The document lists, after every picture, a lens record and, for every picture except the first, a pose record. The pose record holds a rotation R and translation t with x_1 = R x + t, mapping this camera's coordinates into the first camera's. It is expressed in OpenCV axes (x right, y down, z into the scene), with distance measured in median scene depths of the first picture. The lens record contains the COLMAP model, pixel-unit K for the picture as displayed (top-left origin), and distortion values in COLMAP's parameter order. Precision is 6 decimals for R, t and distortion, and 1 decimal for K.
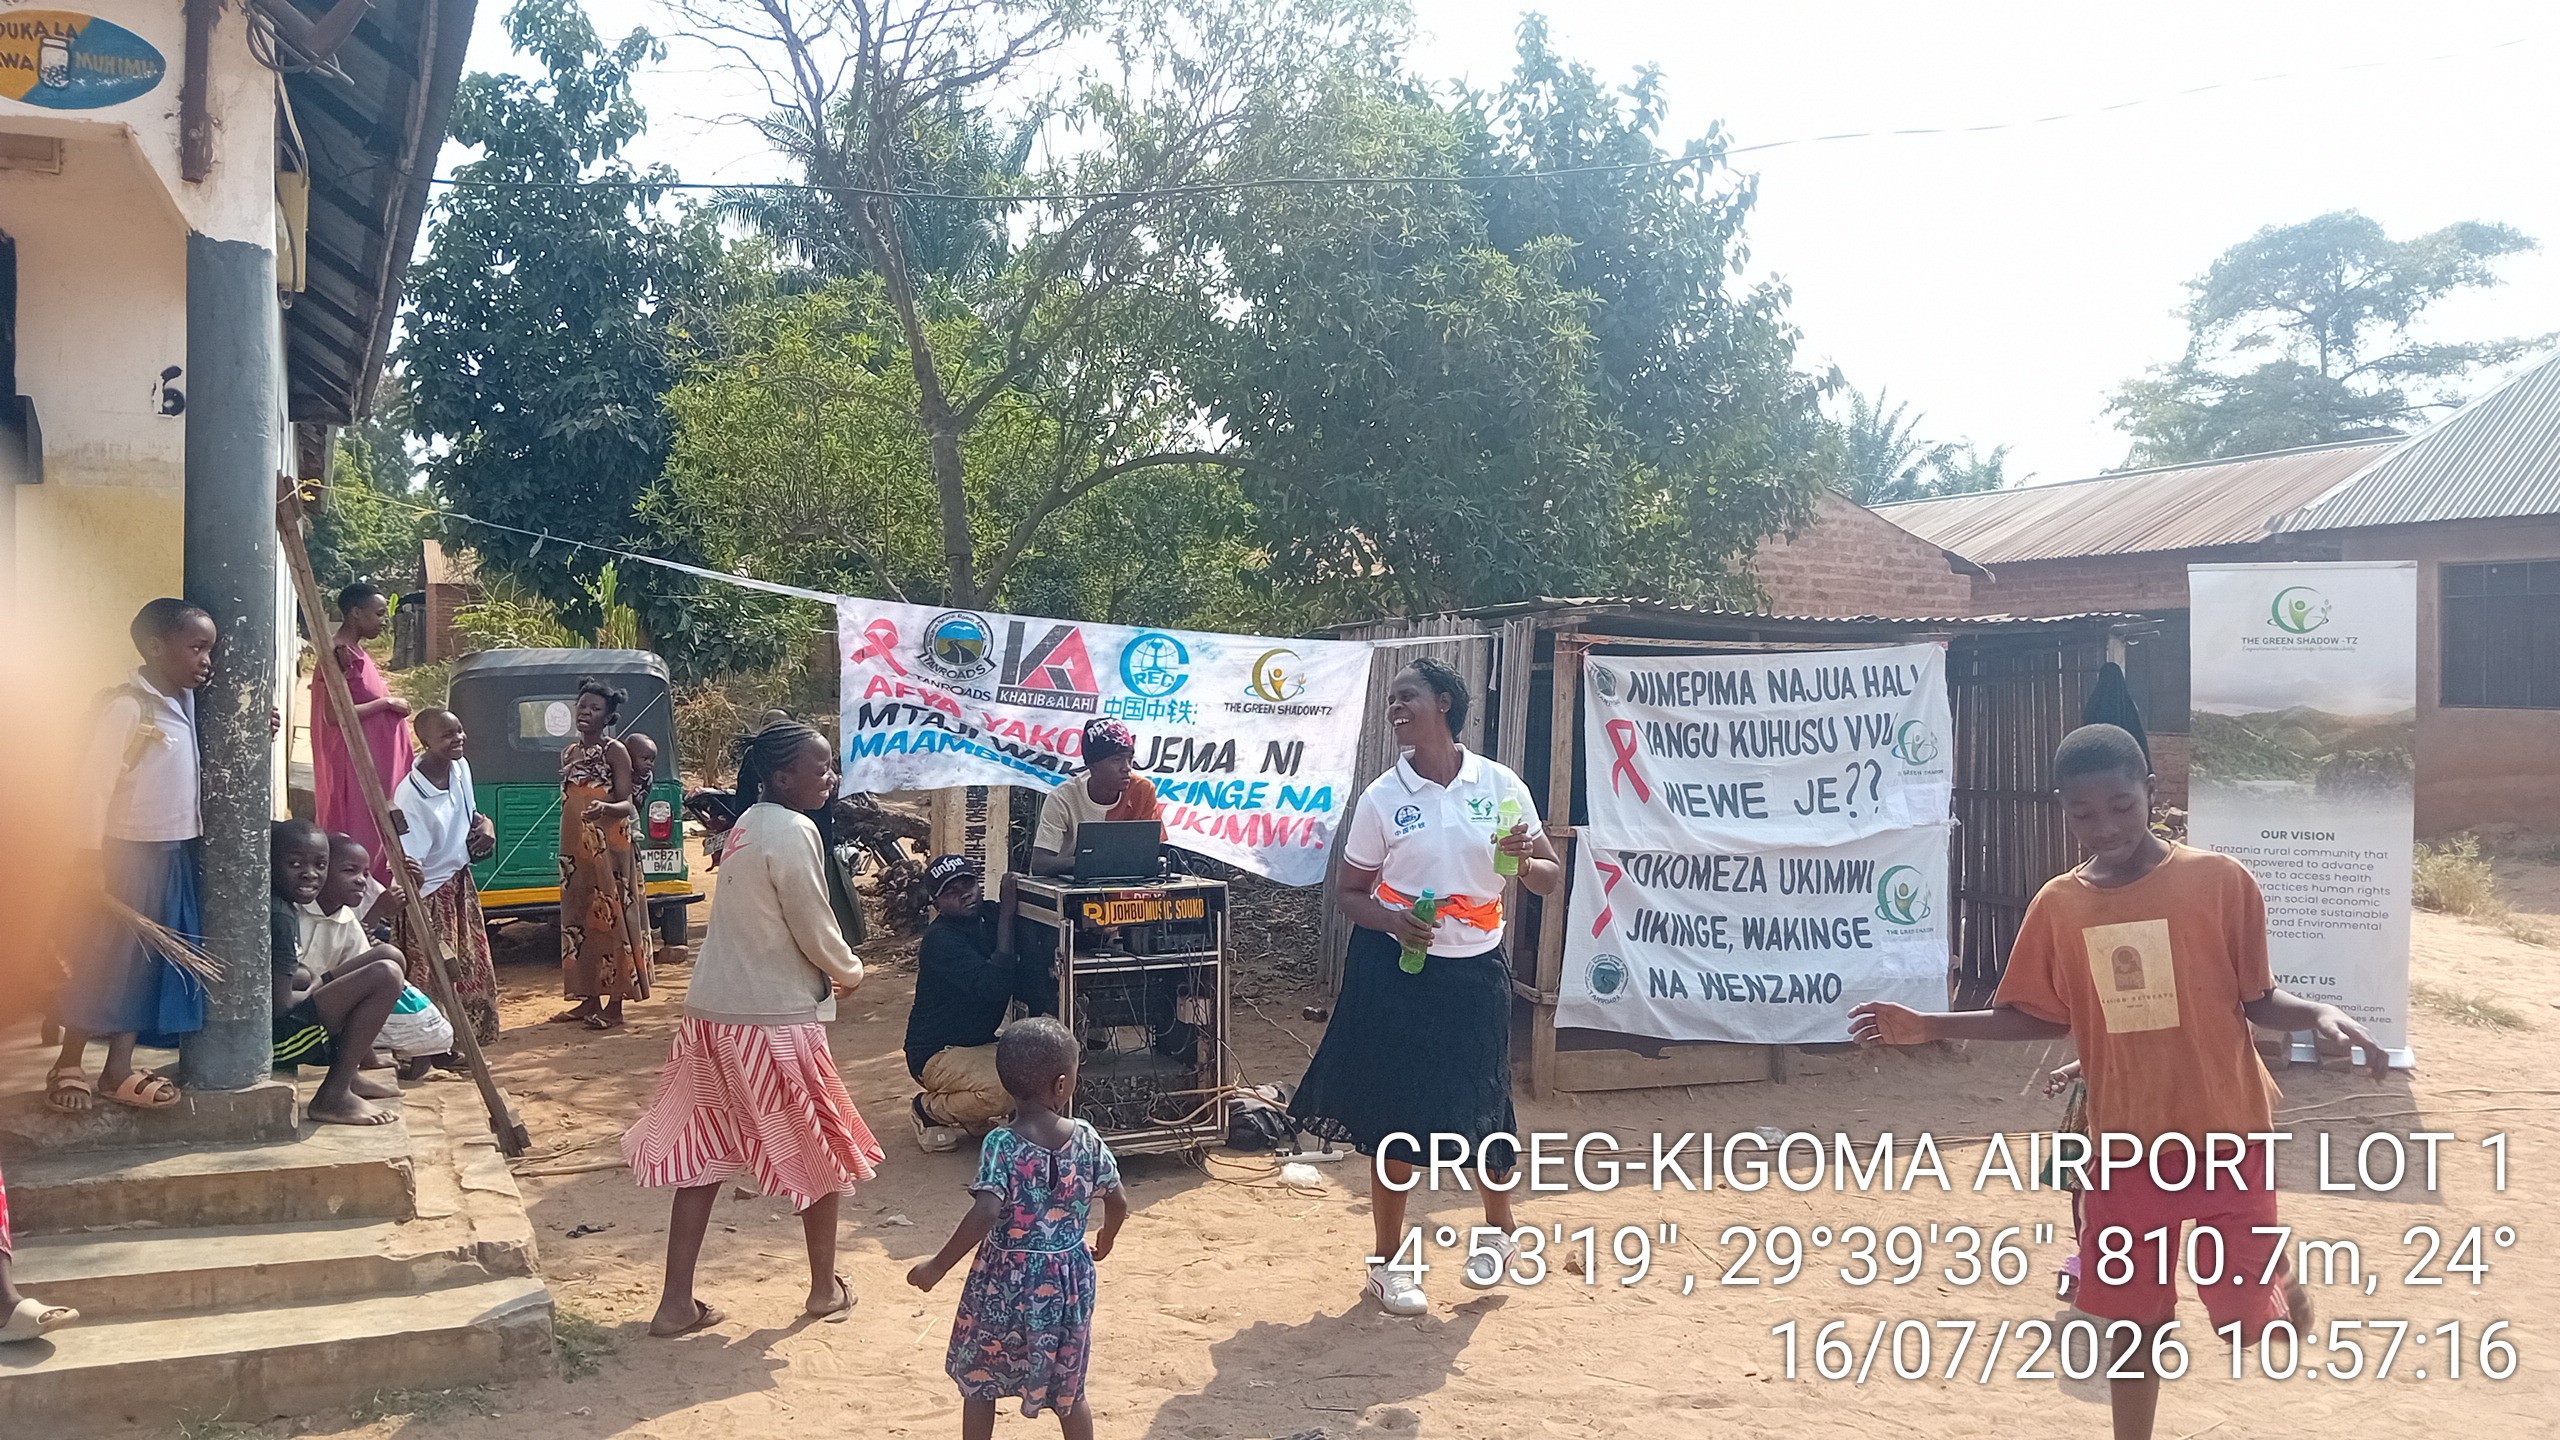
lens RADIAL K [[2034.9, 0, 1280.0], [0, 2034.9, 720.0], [0, 0, 1]] dist [0.074019, -0.185314]
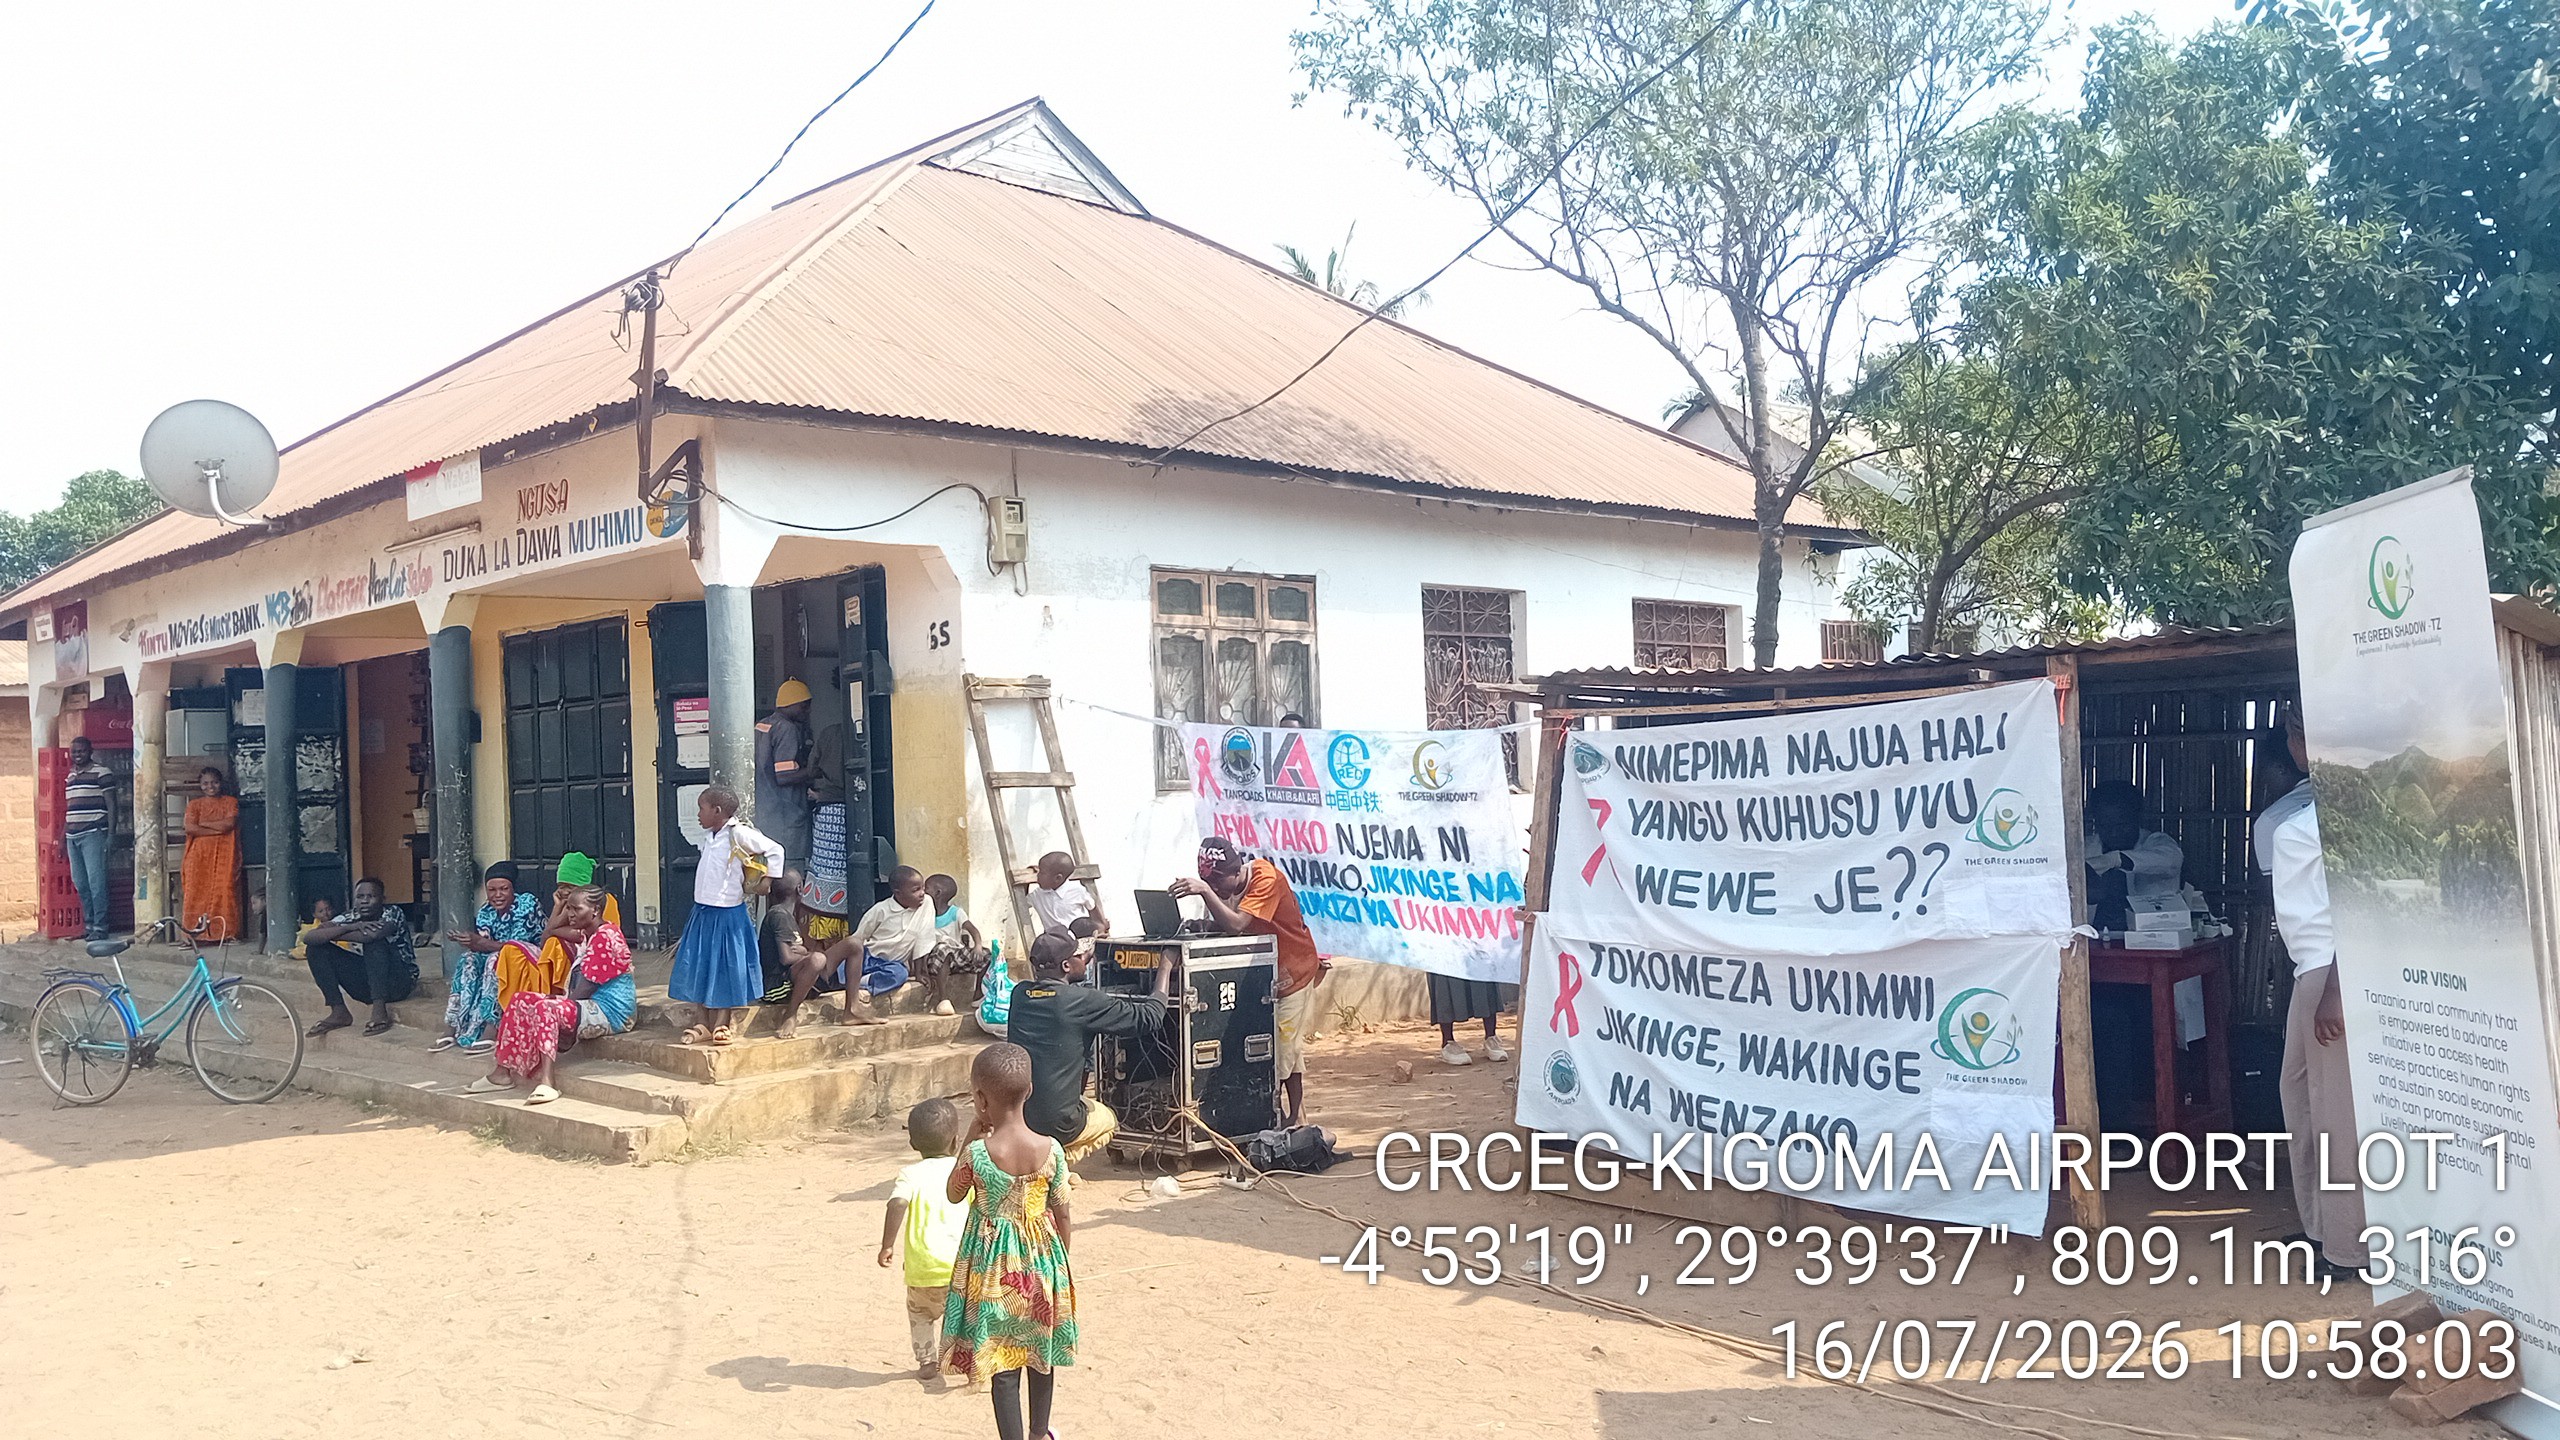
lens RADIAL K [[2034.9, 0, 1280.0], [0, 2034.9, 720.0], [0, 0, 1]] dist [0.074019, -0.185314]
pose [[0.364150, -0.058474, -0.929503, 0.884457], [0.010761, 0.998225, -0.058582, 0.014797], [0.931278, 0.011330, 0.364132, 0.486013]]
